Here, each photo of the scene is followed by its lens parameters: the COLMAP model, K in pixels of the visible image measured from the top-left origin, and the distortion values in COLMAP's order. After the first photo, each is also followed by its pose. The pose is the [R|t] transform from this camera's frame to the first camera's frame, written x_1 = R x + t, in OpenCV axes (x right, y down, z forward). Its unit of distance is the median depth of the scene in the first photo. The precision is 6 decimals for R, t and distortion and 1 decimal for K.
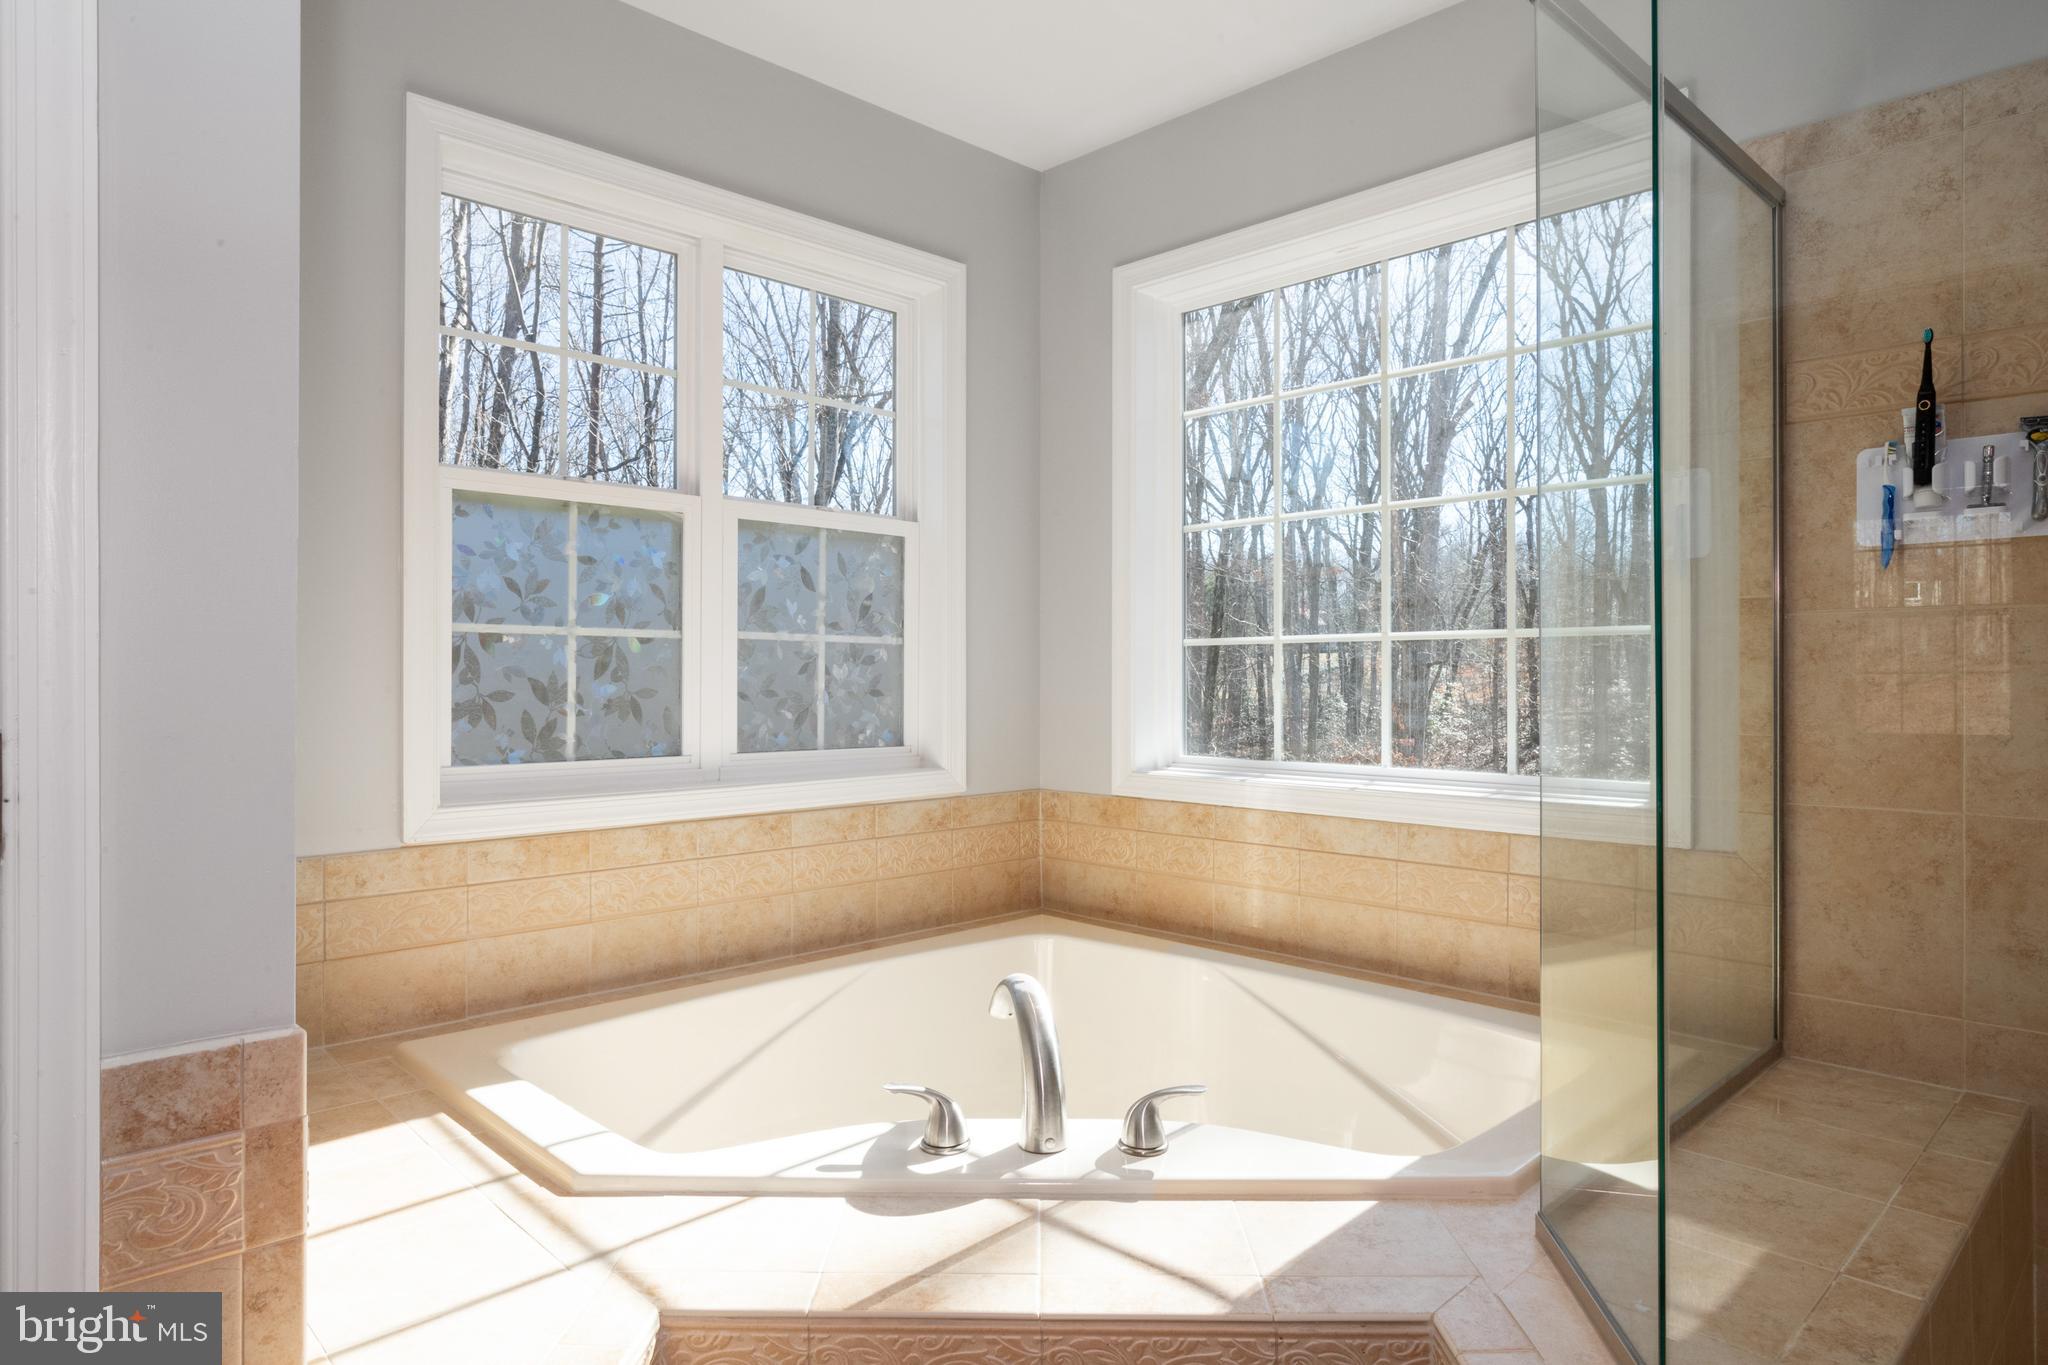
lens RADIAL K [[1191.6, 0, 1022.7], [0, 1191.6, 674.6], [0, 0, 1]] dist [-0.002373, -0.000510]
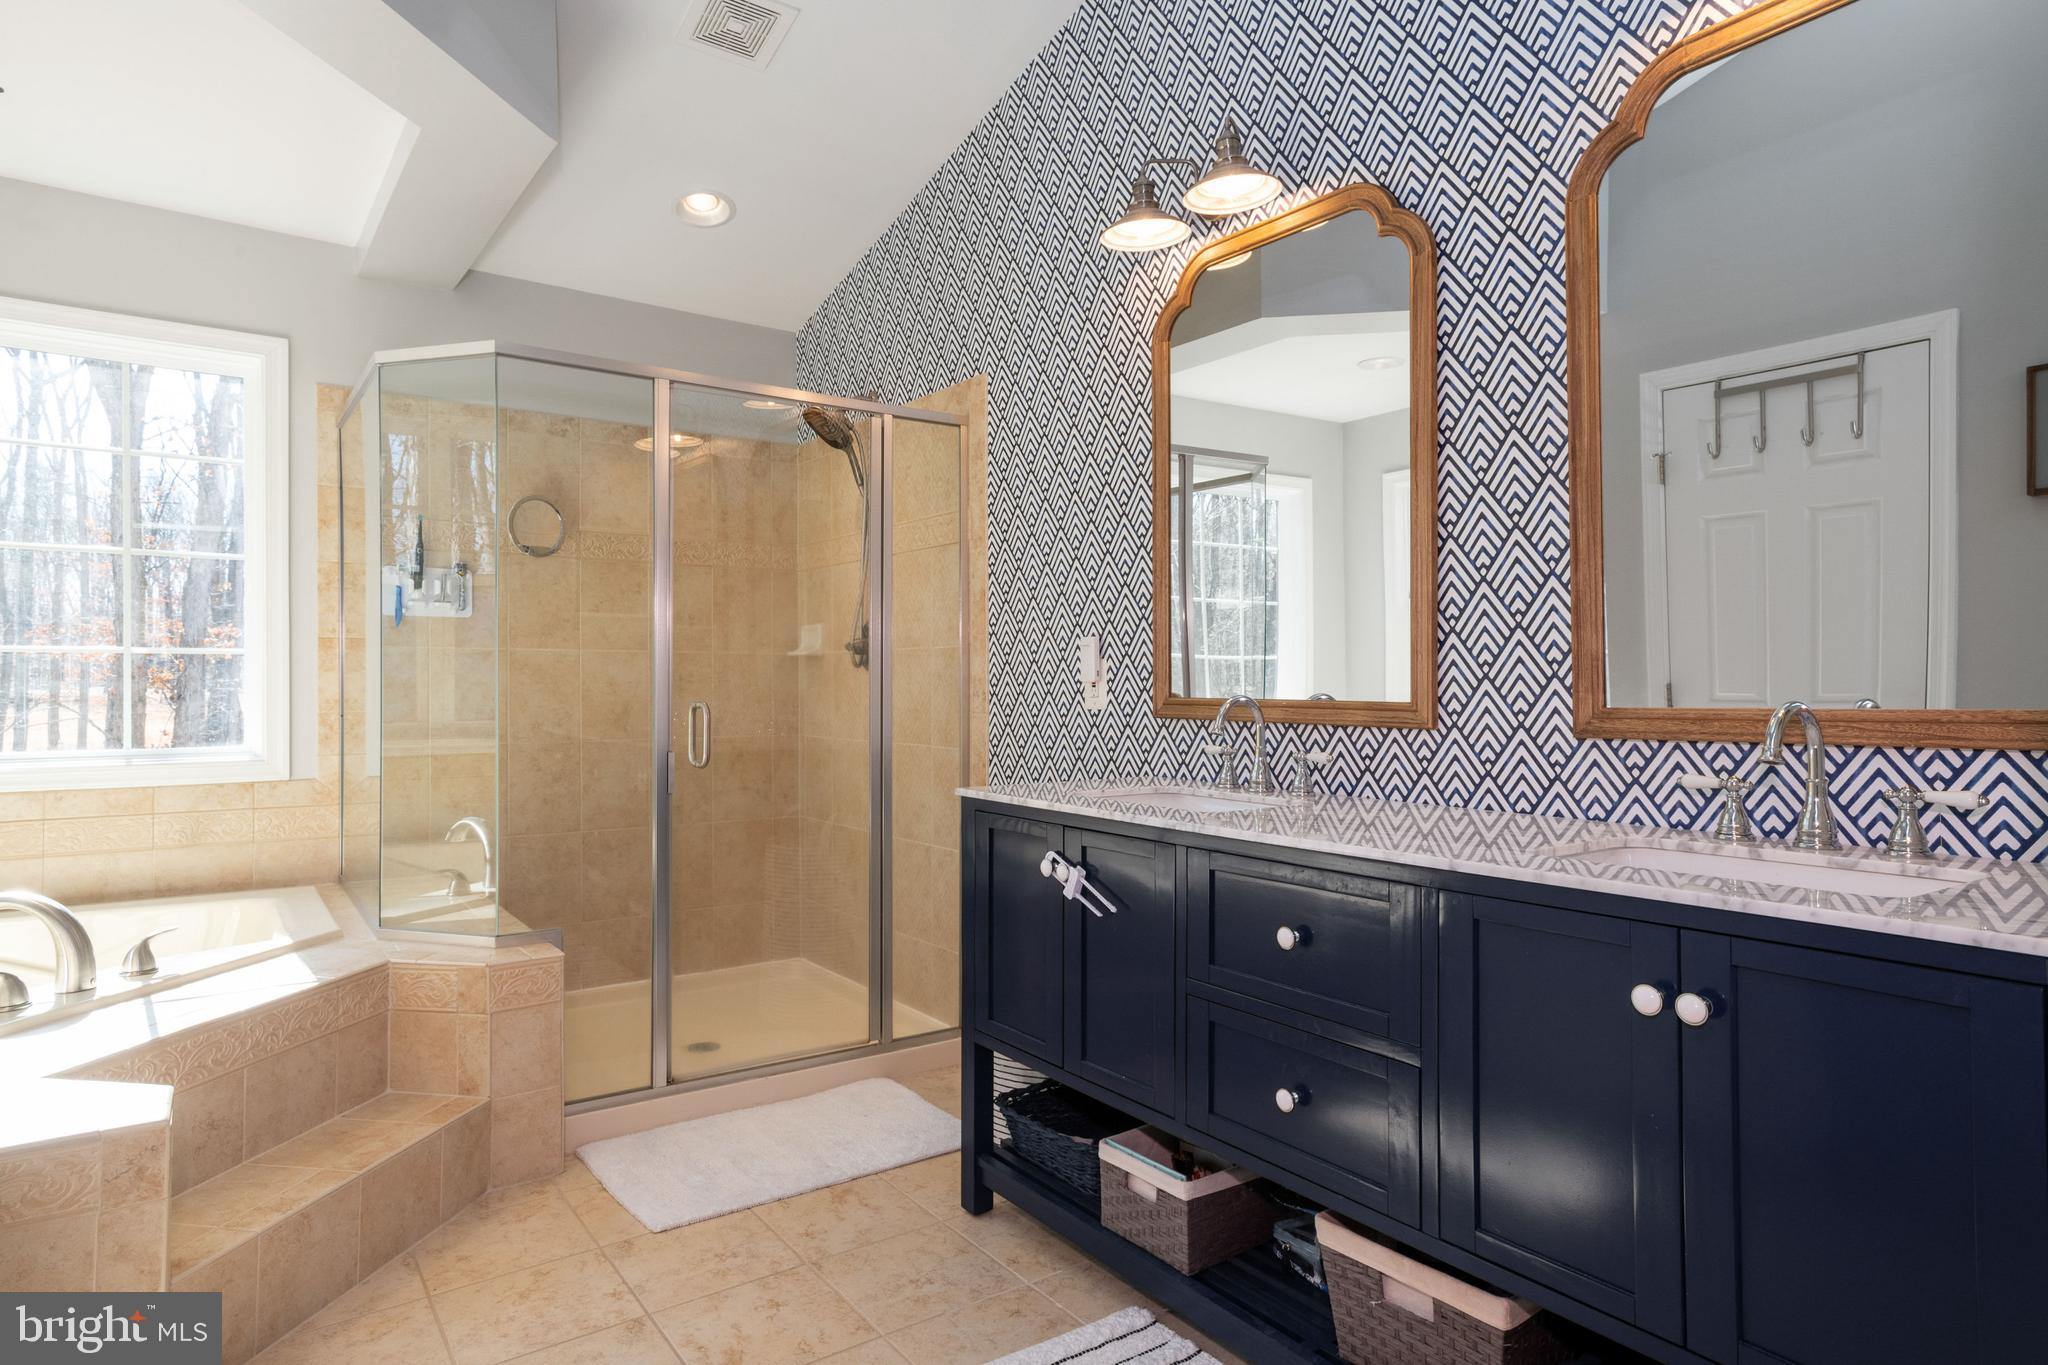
lens RADIAL K [[1191.6, 0, 1023.4], [0, 1191.6, 679.8], [0, 0, 1]] dist [-0.002373, -0.000510]
pose [[0.148162, 0.004979, 0.988951, -1.140701], [-0.004433, 0.999981, -0.004370, 0.004795], [-0.988953, -0.003737, 0.148182, -0.356711]]
